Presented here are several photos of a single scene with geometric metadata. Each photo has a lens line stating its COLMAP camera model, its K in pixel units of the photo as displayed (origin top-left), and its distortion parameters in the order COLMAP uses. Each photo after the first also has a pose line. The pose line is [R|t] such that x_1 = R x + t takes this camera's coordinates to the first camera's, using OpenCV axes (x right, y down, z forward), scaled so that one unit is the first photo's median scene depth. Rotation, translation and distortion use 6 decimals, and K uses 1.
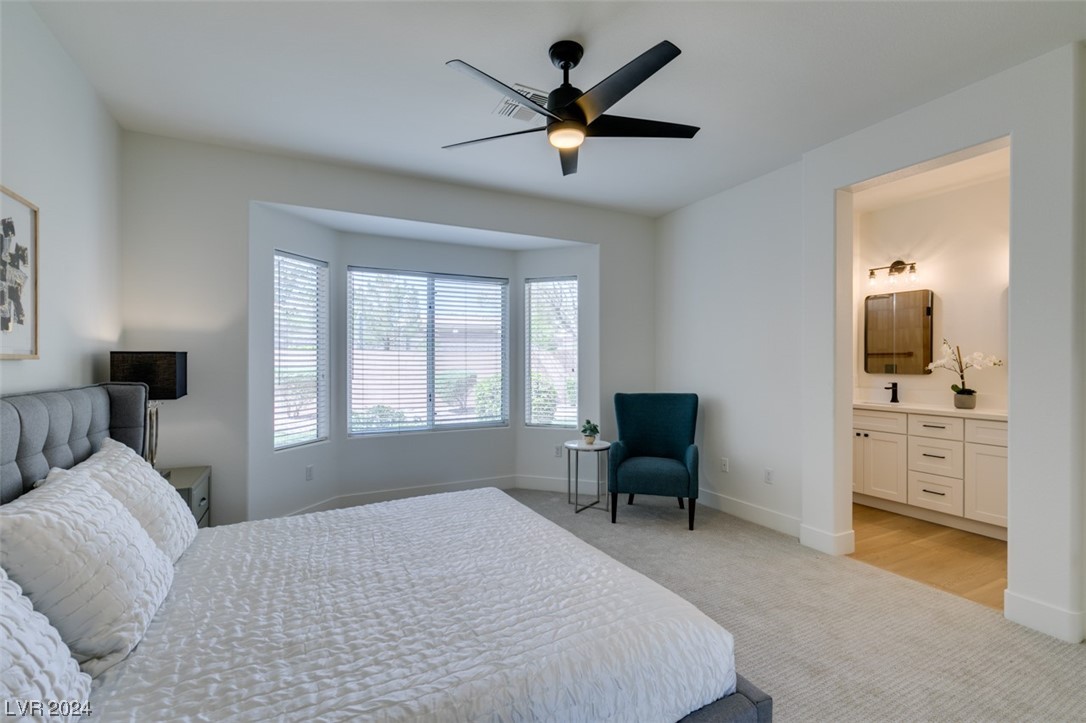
lens RADIAL K [[485.4, 0, 542.7], [0, 485.4, 363.3], [0, 0, 1]] dist [0.004314, -0.000381]
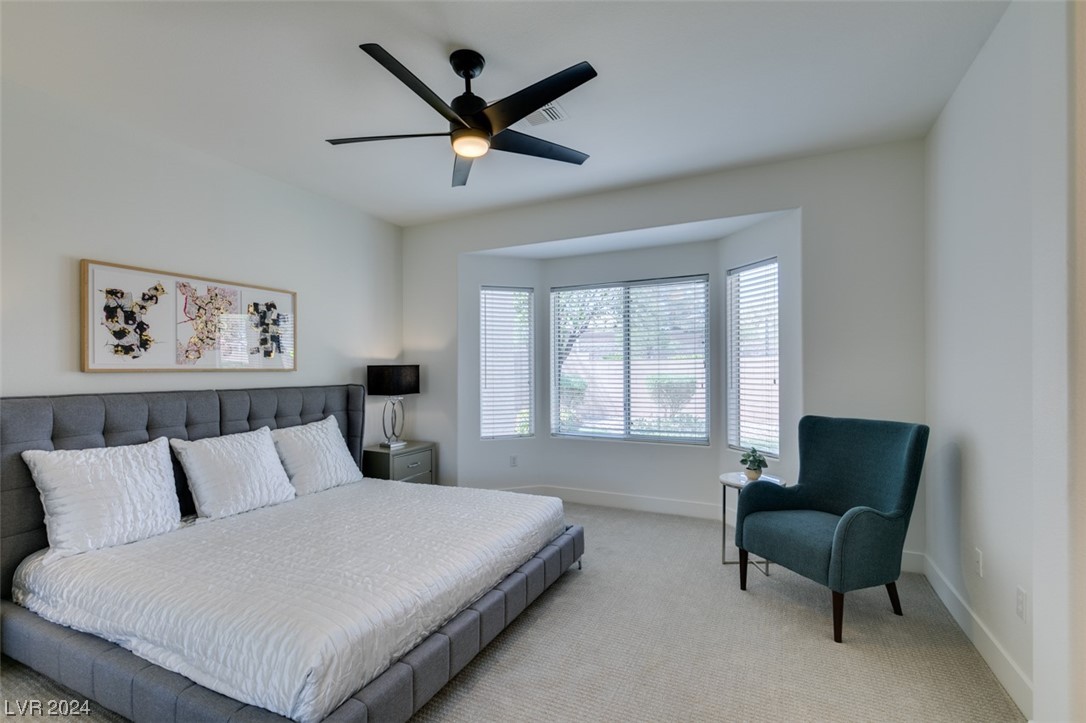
lens RADIAL K [[486.5, 0, 543.7], [0, 486.5, 367.3], [0, 0, 1]] dist [-0.001060, -0.000662]
pose [[0.605144, -0.005386, -0.796098, 0.527160], [0.000770, 0.999981, -0.006180, -0.004643], [0.796116, 0.003126, 0.605136, 0.296004]]
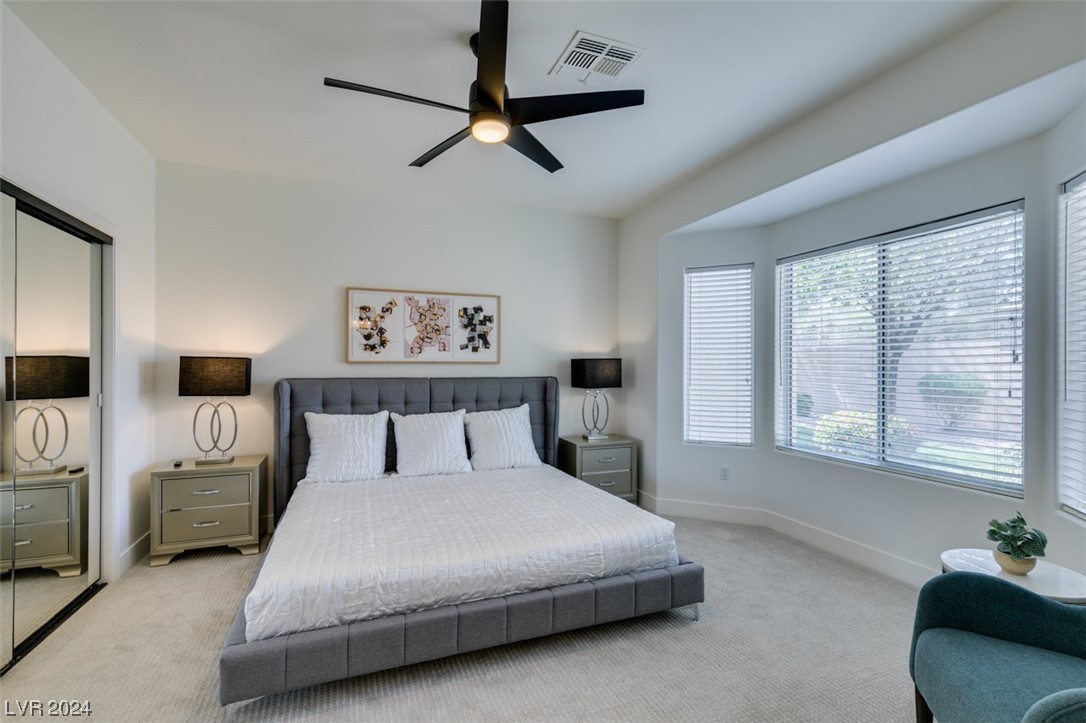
lens RADIAL K [[485.4, 0, 542.7], [0, 485.4, 363.3], [0, 0, 1]] dist [0.004314, -0.000381]
pose [[-0.101987, -0.001940, -0.994784, 0.560983], [-0.006620, 0.999977, -0.001272, -0.003831], [0.994764, 0.006456, -0.101998, 0.684770]]
